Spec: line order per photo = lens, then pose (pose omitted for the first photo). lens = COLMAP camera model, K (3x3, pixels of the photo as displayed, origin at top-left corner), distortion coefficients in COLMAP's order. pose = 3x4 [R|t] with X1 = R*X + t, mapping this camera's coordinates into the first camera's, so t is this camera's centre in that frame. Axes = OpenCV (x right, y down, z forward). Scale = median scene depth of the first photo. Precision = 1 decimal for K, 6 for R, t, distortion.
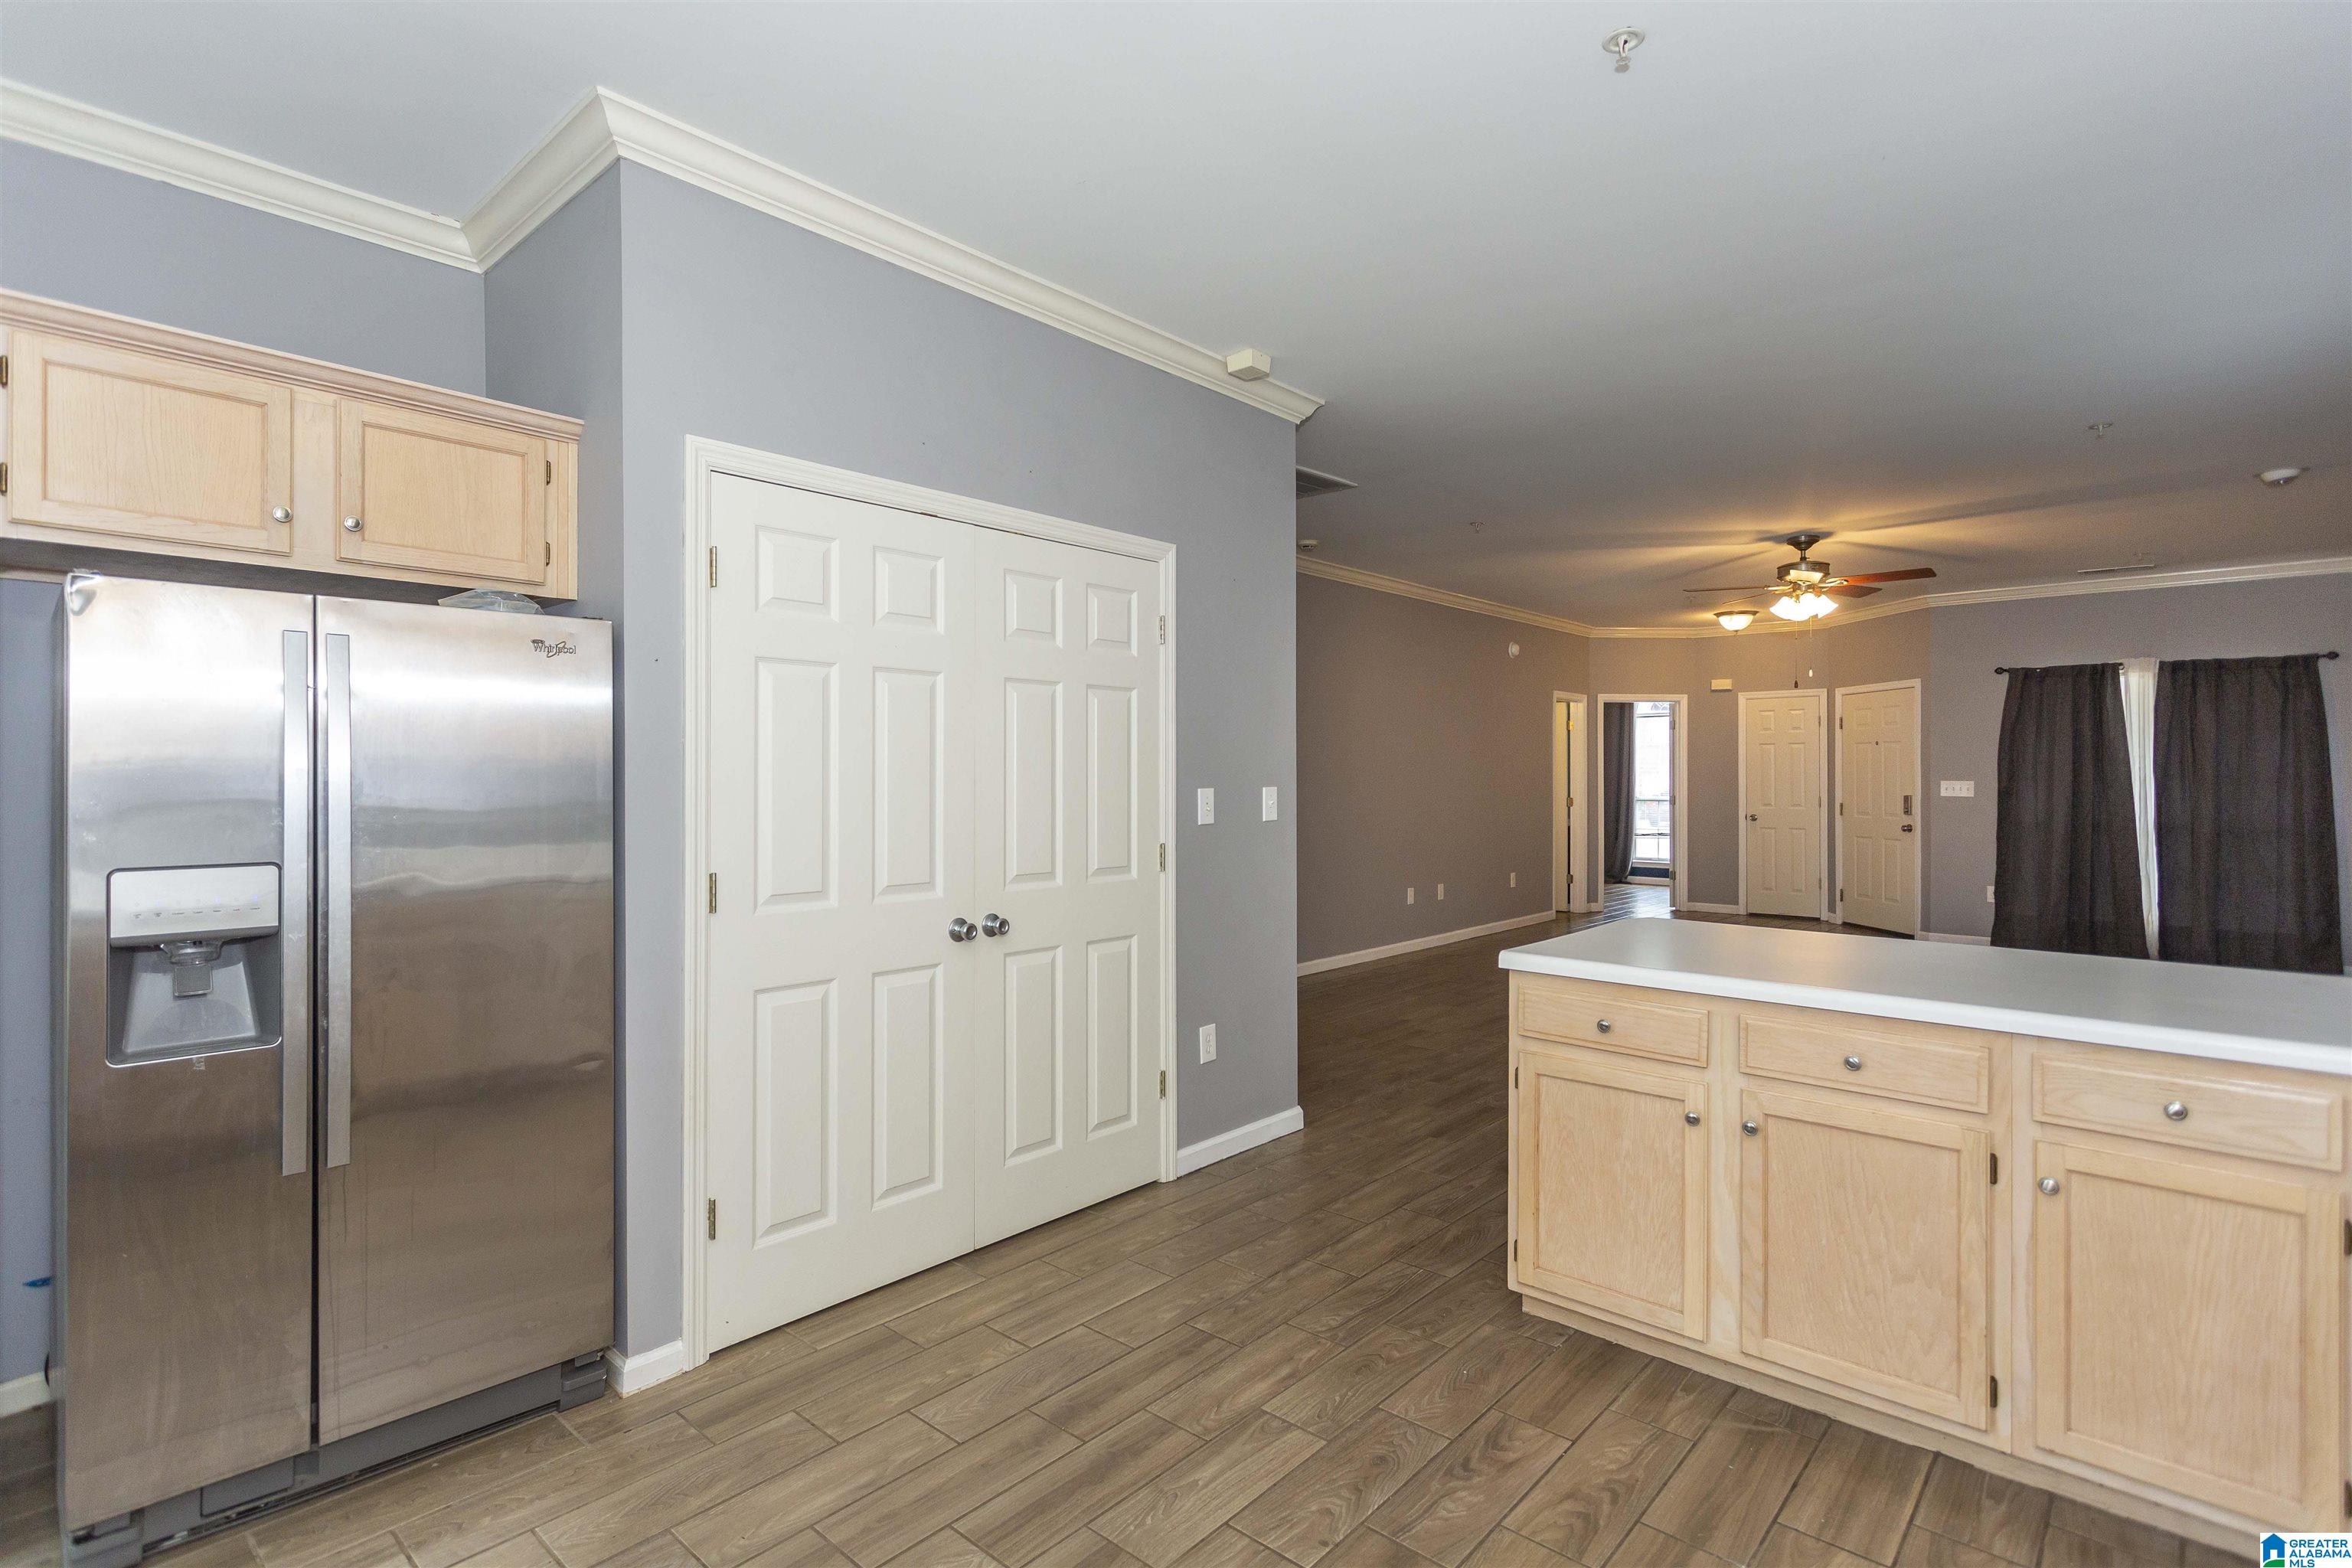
lens RADIAL K [[1130.7, 0, 1123.0], [0, 1130.7, 778.5], [0, 0, 1]] dist [0.006081, 0.002536]
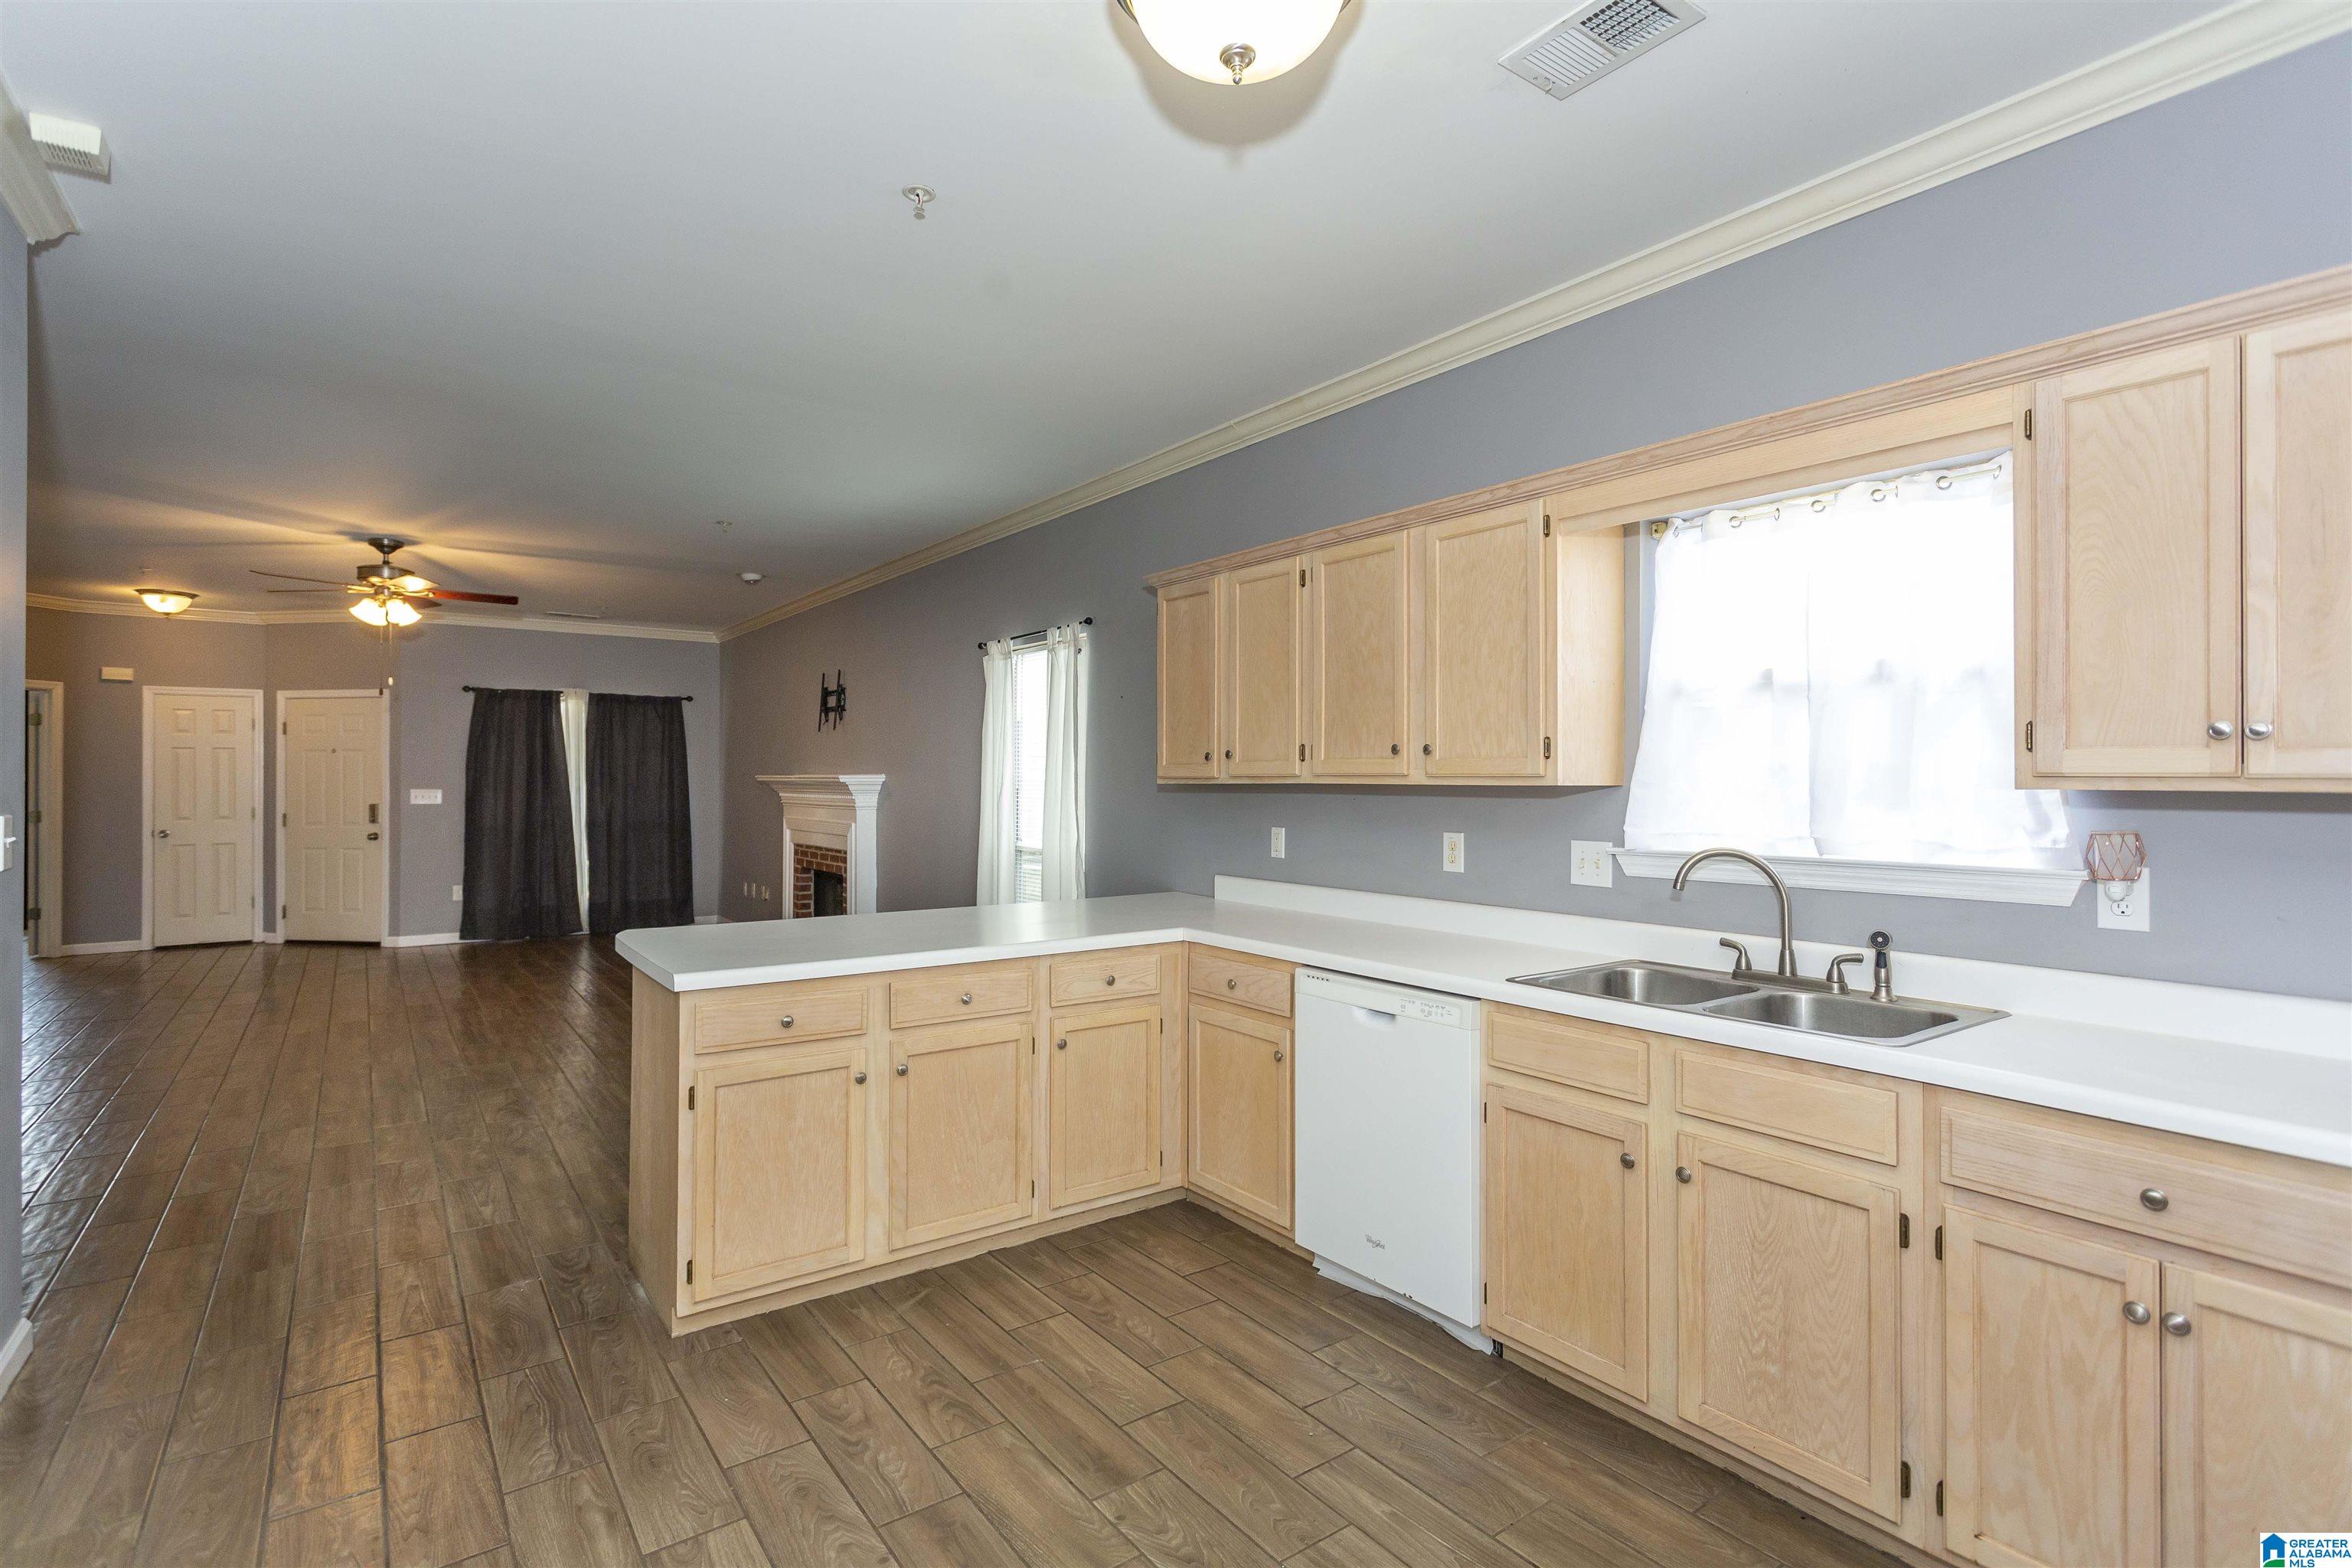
lens RADIAL K [[1130.7, 0, 1160.4], [0, 1130.7, 777.4], [0, 0, 1]] dist [0.006081, 0.002536]
pose [[0.198292, -0.000071, 0.980143, -0.222423], [0.004339, 0.999990, -0.000806, -0.006599], [-0.980133, 0.004413, 0.198290, 0.160815]]
